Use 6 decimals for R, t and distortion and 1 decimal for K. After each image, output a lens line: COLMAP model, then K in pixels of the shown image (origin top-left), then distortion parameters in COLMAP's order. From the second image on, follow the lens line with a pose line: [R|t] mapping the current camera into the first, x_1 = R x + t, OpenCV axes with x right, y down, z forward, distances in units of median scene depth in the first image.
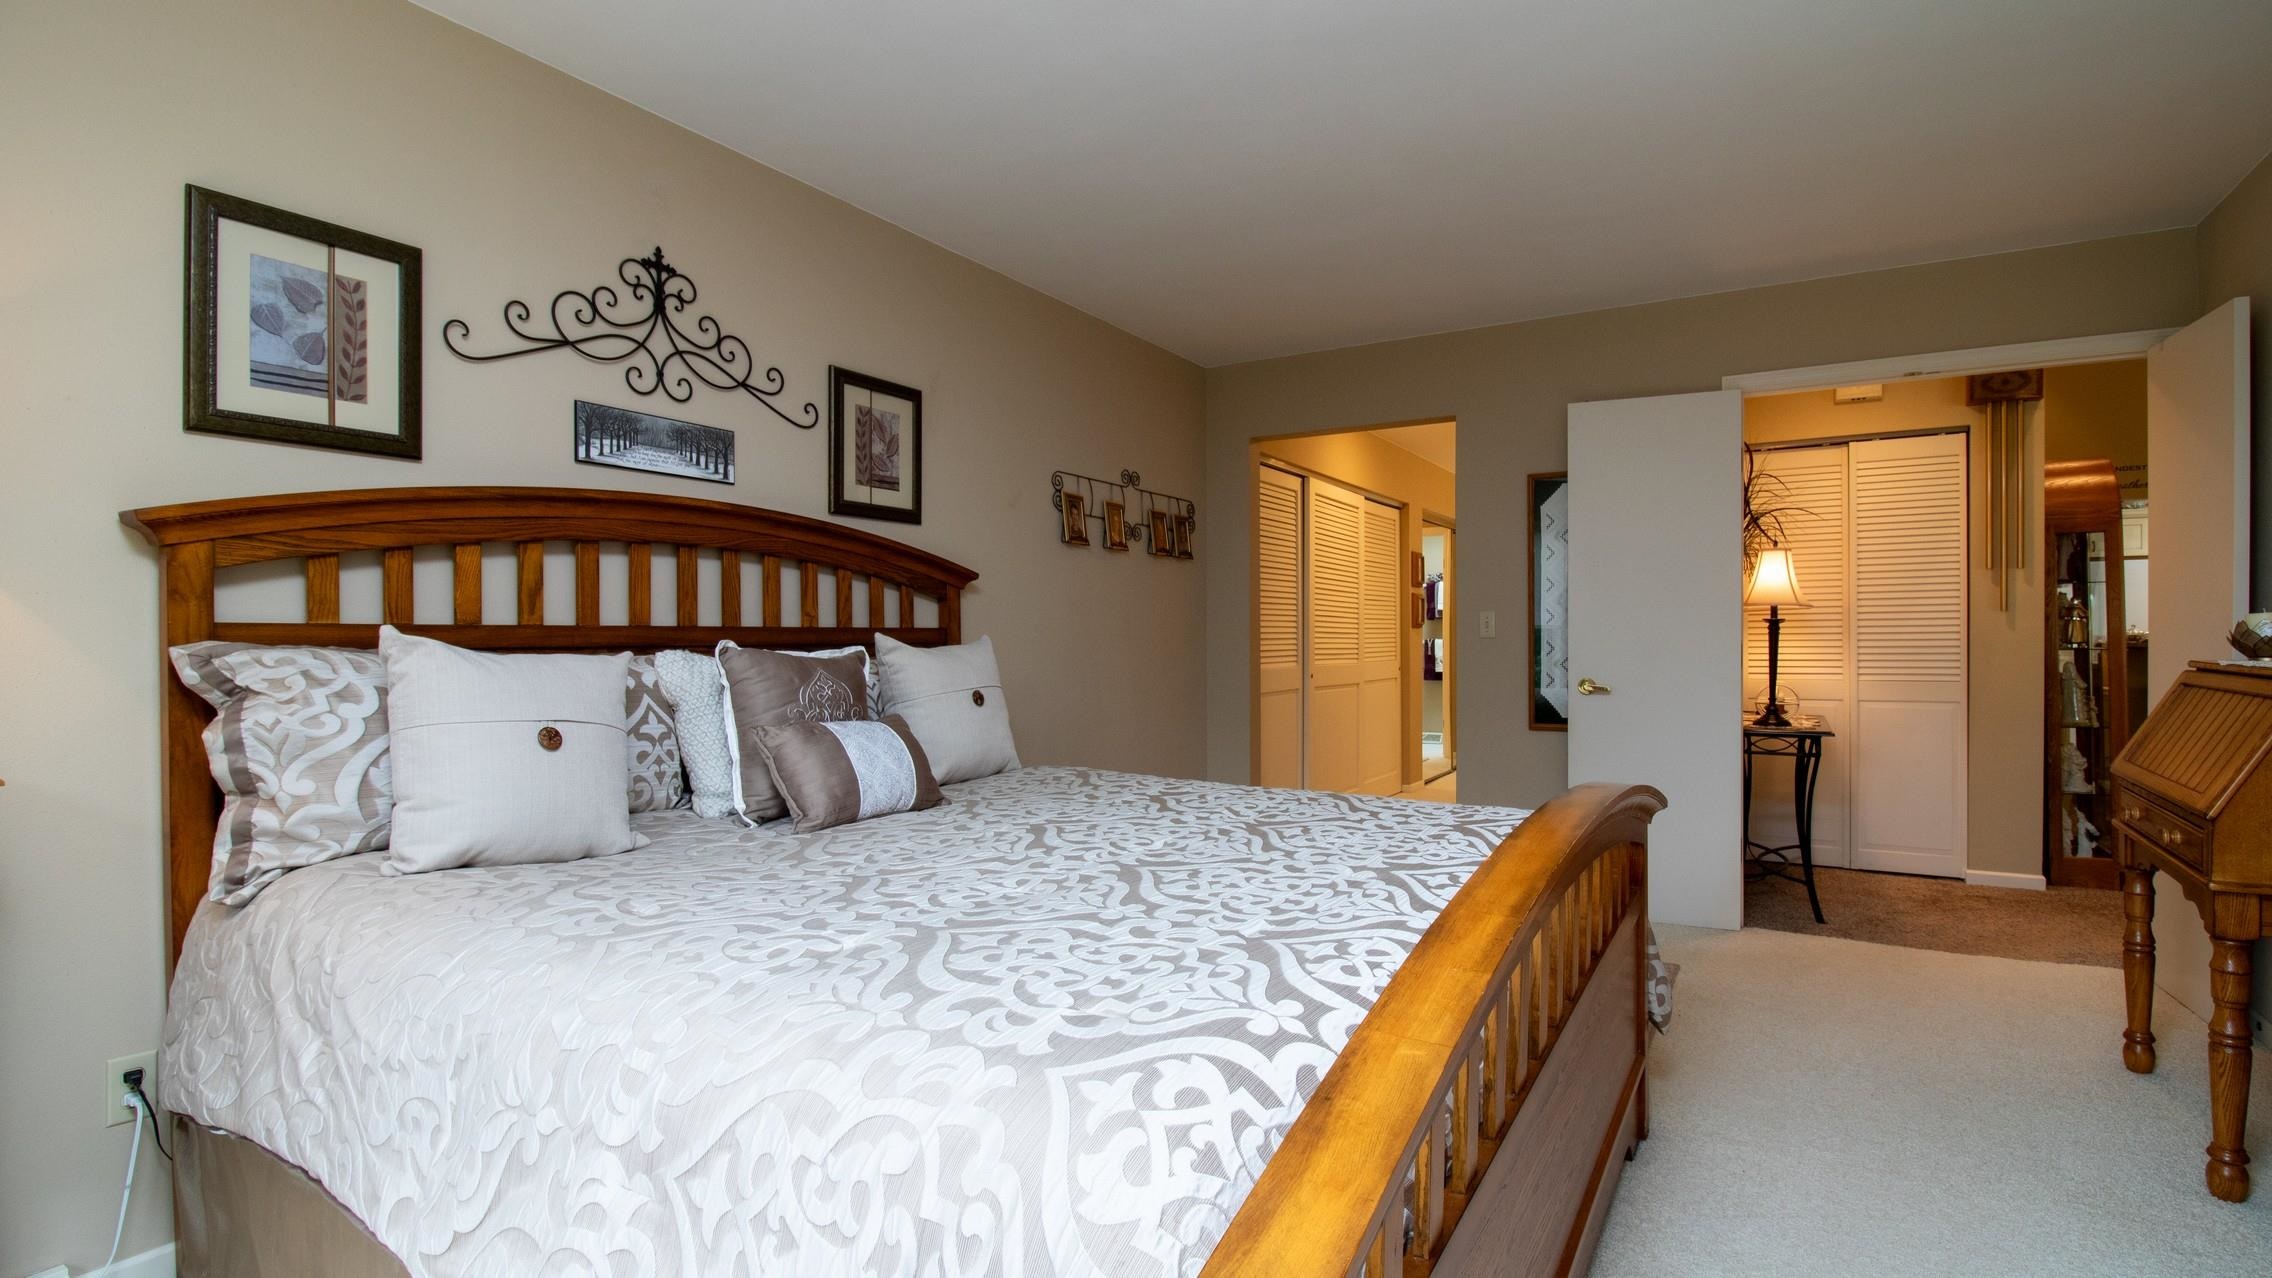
lens RADIAL K [[1065.7, 0, 1139.6], [0, 1065.7, 638.9], [0, 0, 1]] dist [-0.010840, -0.004097]
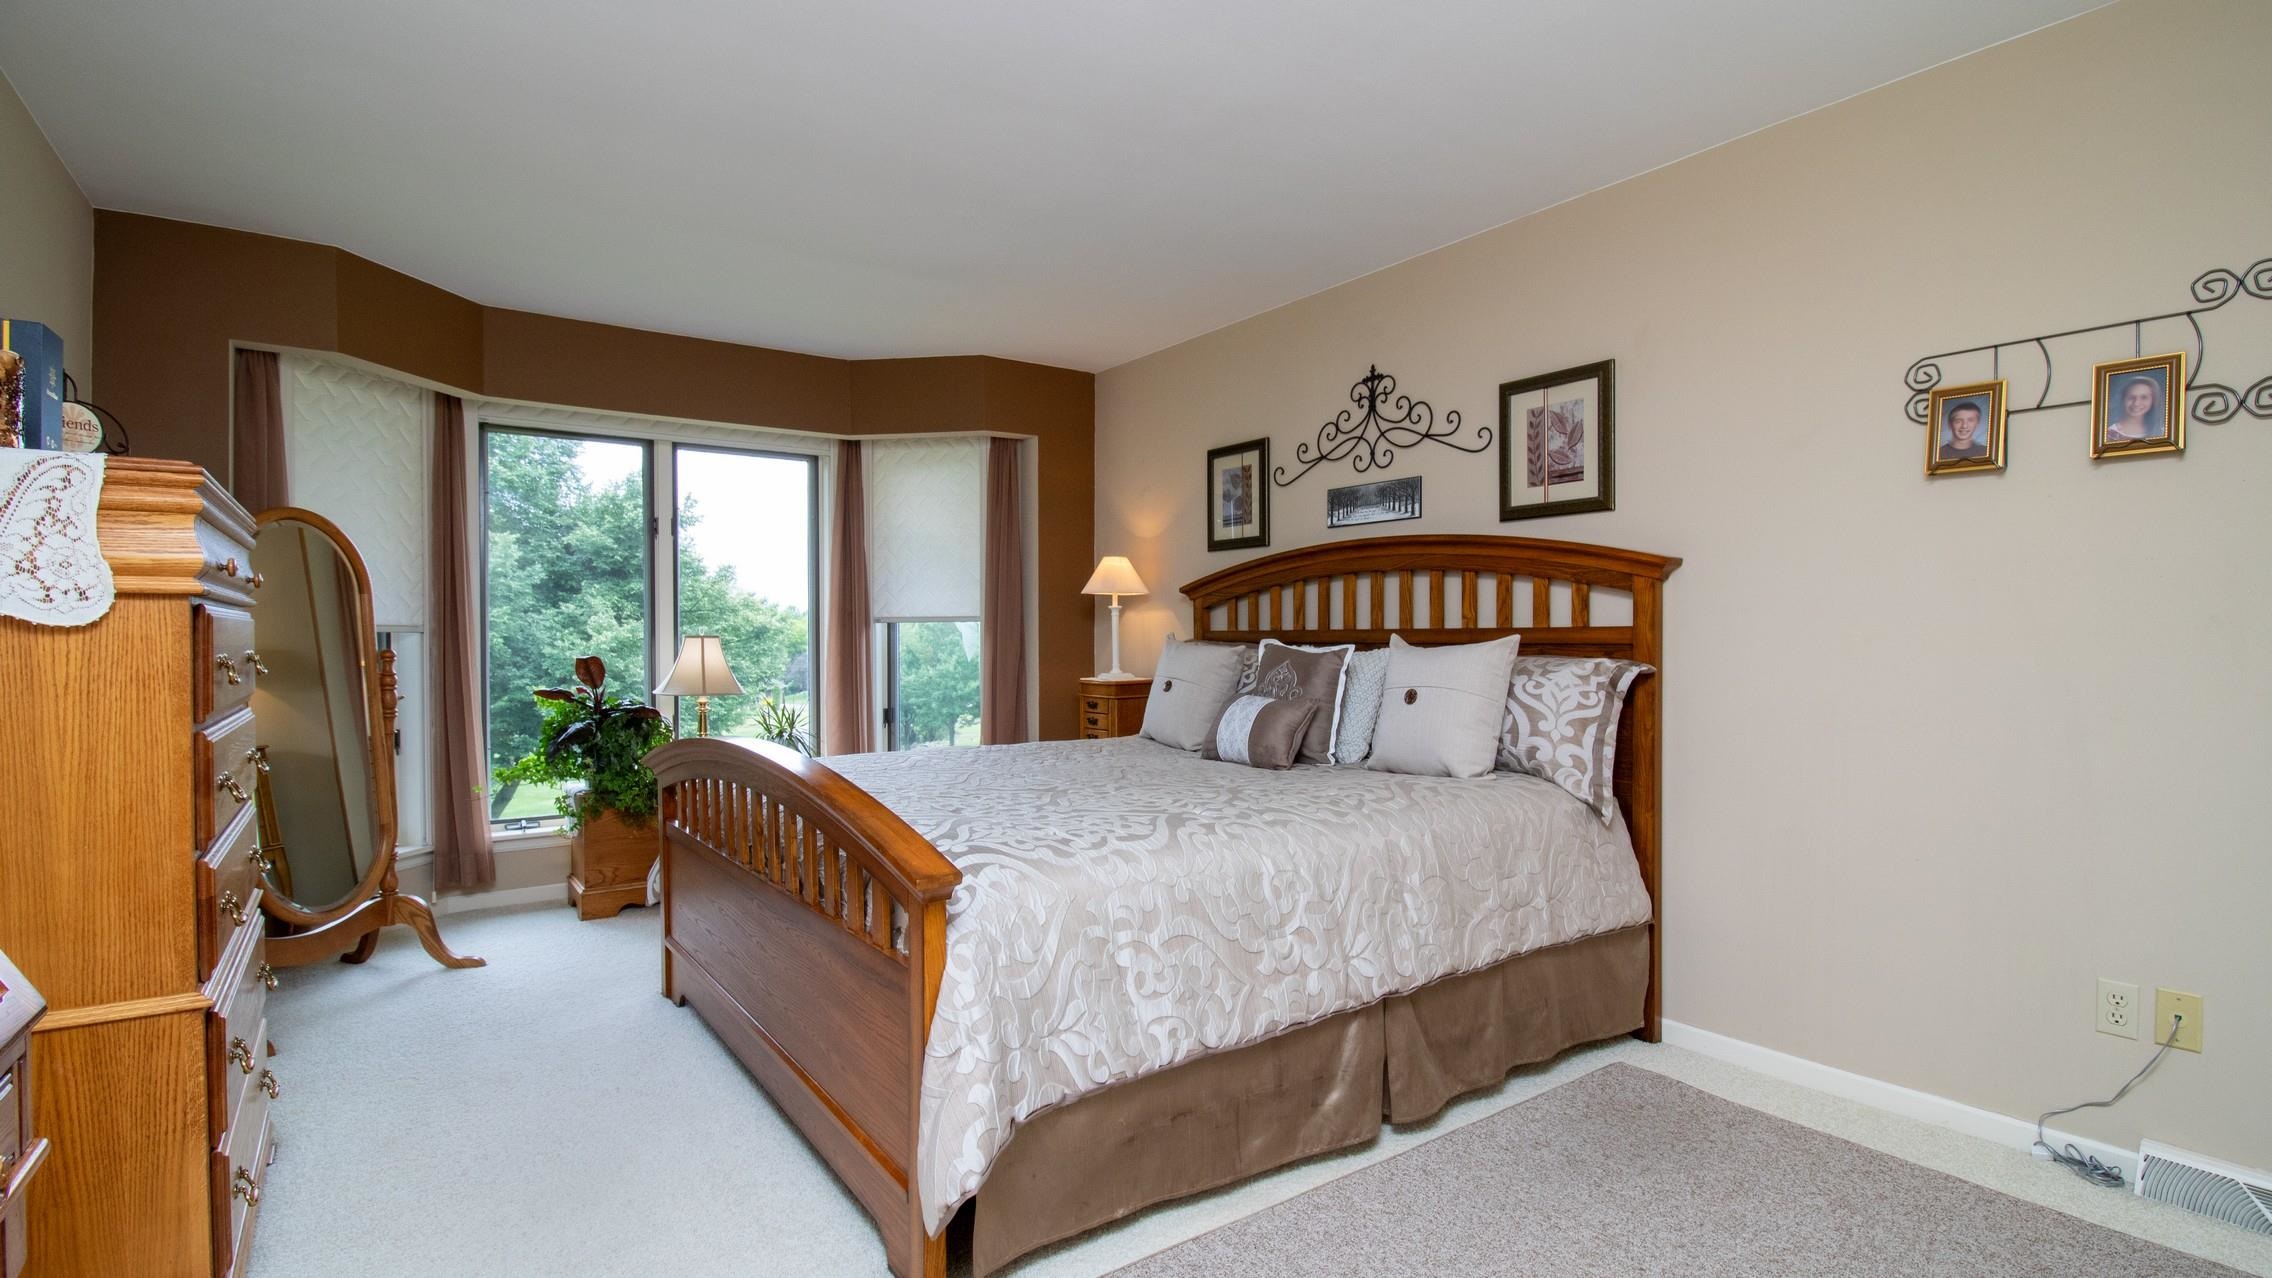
lens RADIAL K [[1065.7, 0, 1151.4], [0, 1065.7, 647.1], [0, 0, 1]] dist [-0.010840, -0.004097]
pose [[-0.398946, 0.004466, -0.916963, 0.966746], [-0.006450, 0.999950, 0.007676, 0.002758], [0.916952, 0.008977, -0.398898, 1.277917]]
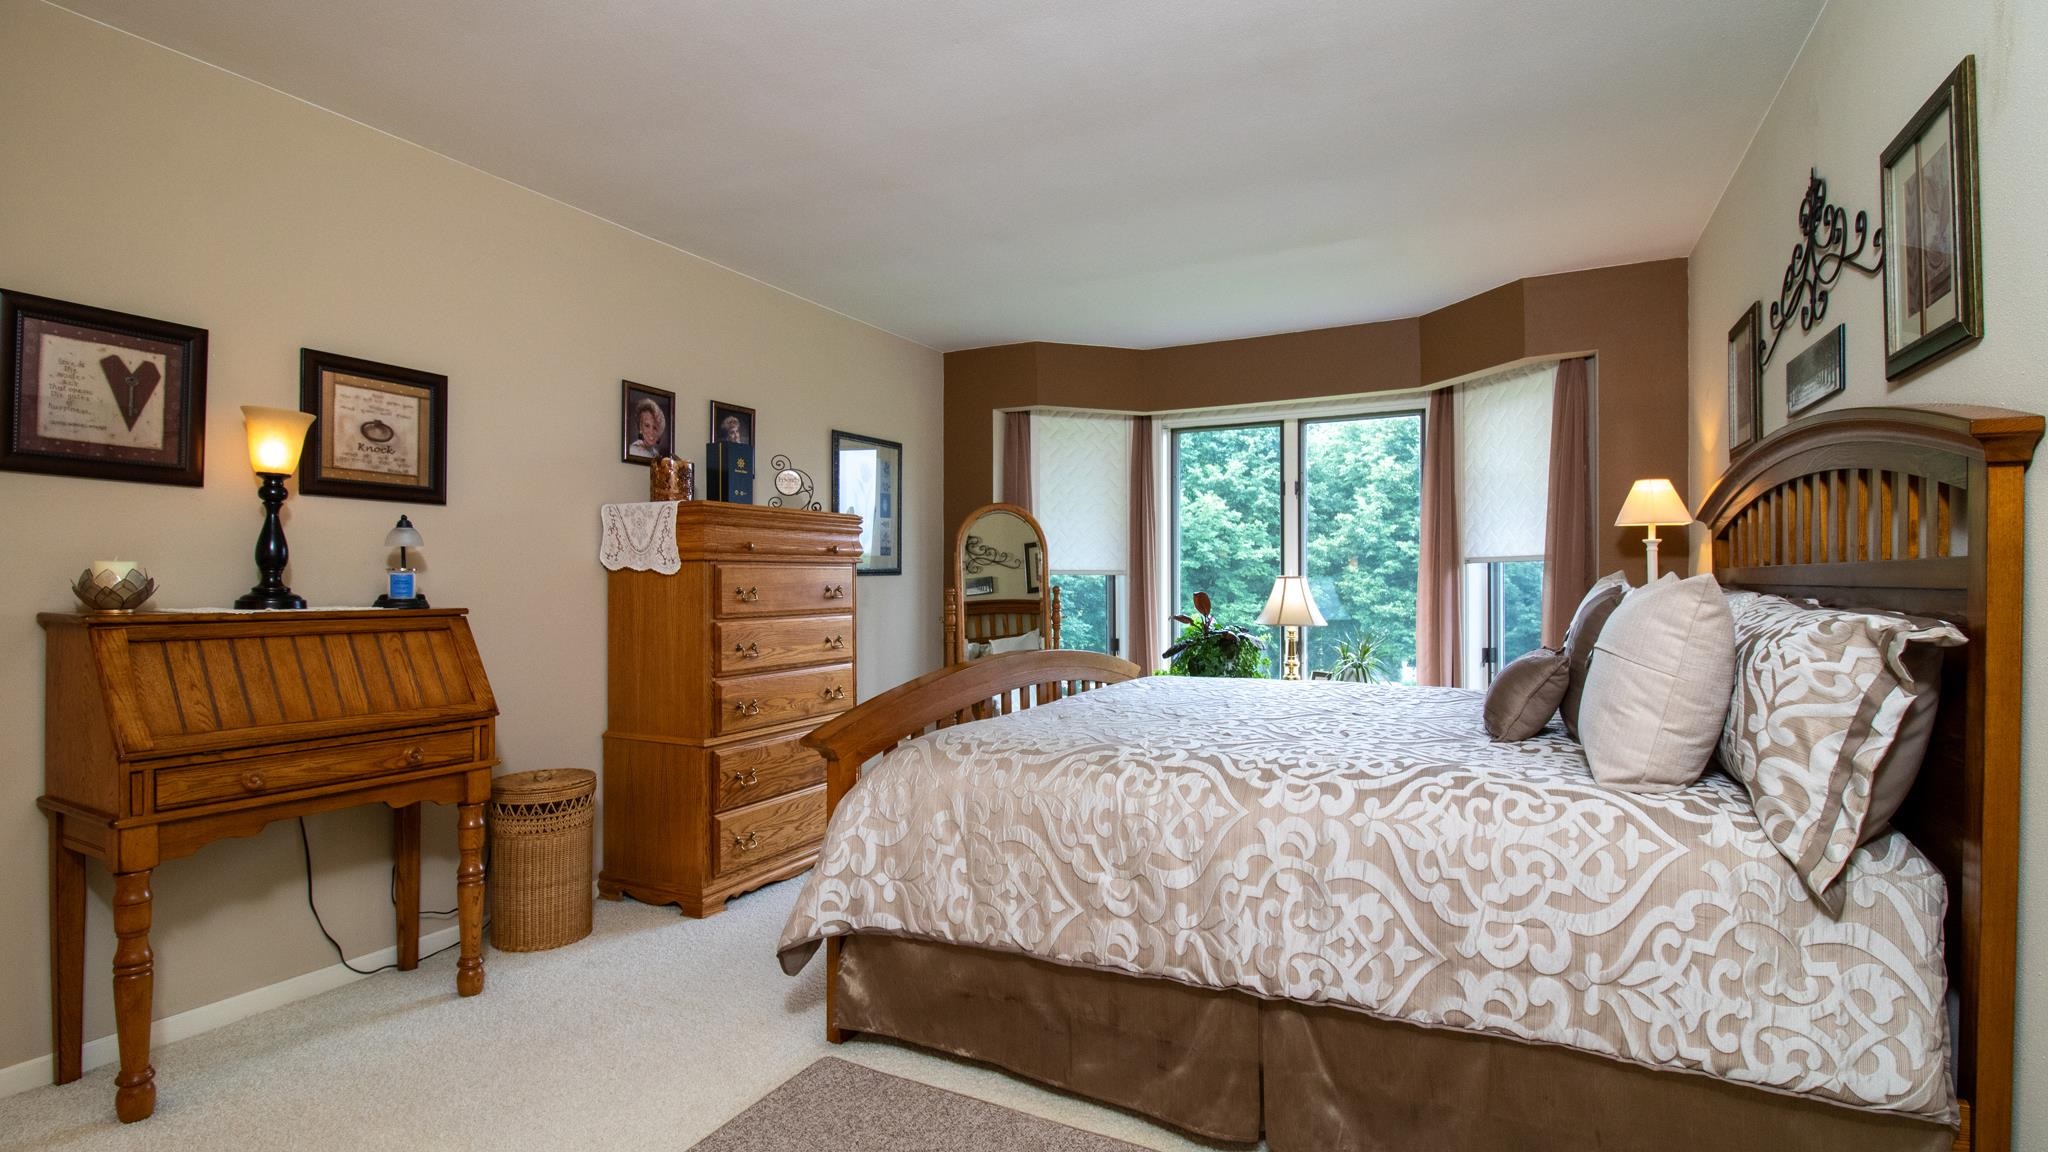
lens RADIAL K [[960.6, 0, 1027.3], [0, 960.6, 567.3], [0, 0, 1]] dist [-0.010840, -0.004097]
pose [[-0.998222, -0.001777, -0.059574, 0.301085], [-0.001397, 0.999978, -0.006424, -0.003358], [0.059584, -0.006329, -0.998203, 1.776196]]
